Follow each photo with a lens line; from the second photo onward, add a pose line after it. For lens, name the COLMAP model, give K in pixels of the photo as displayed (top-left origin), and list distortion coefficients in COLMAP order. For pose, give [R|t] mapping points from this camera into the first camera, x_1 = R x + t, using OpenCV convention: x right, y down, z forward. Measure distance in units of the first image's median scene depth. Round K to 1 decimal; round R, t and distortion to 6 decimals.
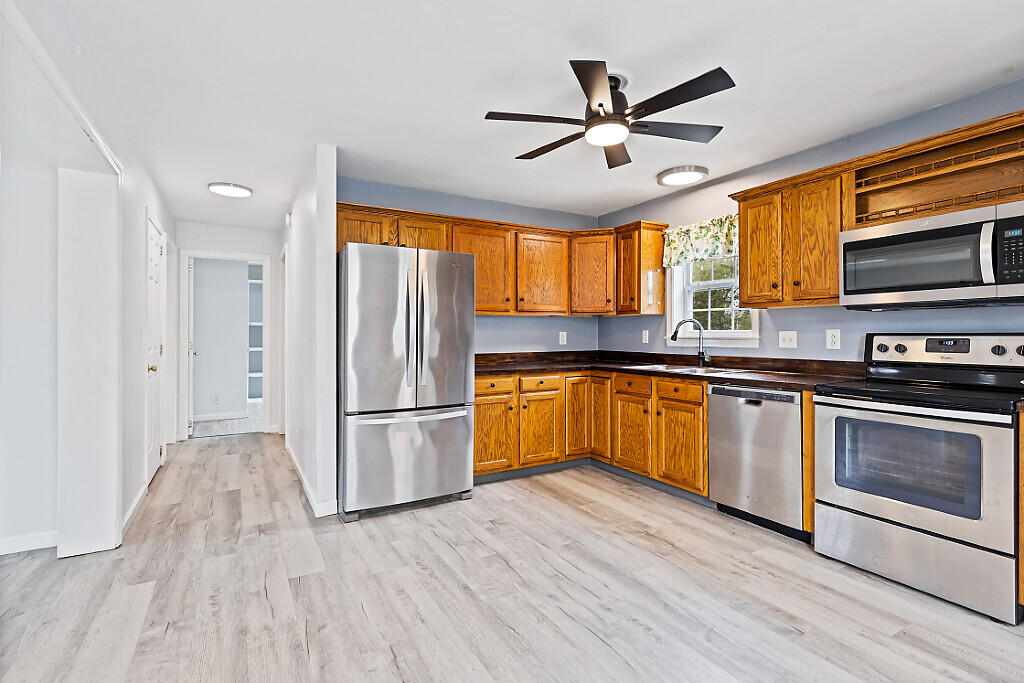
lens RADIAL K [[476.2, 0, 508.5], [0, 476.2, 332.5], [0, 0, 1]] dist [0.002104, -0.000373]
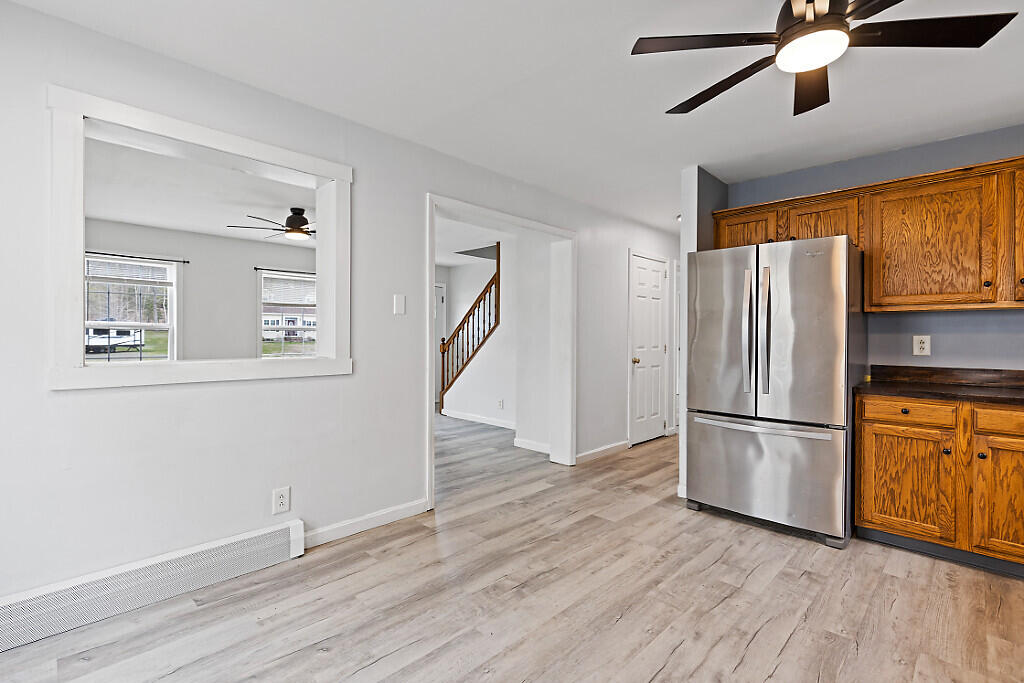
lens RADIAL K [[476.9, 0, 505.3], [0, 476.9, 335.6], [0, 0, 1]] dist [0.000011, -0.000035]
pose [[0.264779, 0.003326, -0.964303, 0.621542], [-0.005726, 0.999982, 0.001877, 0.001114], [0.964292, 0.005025, 0.264793, 0.308638]]
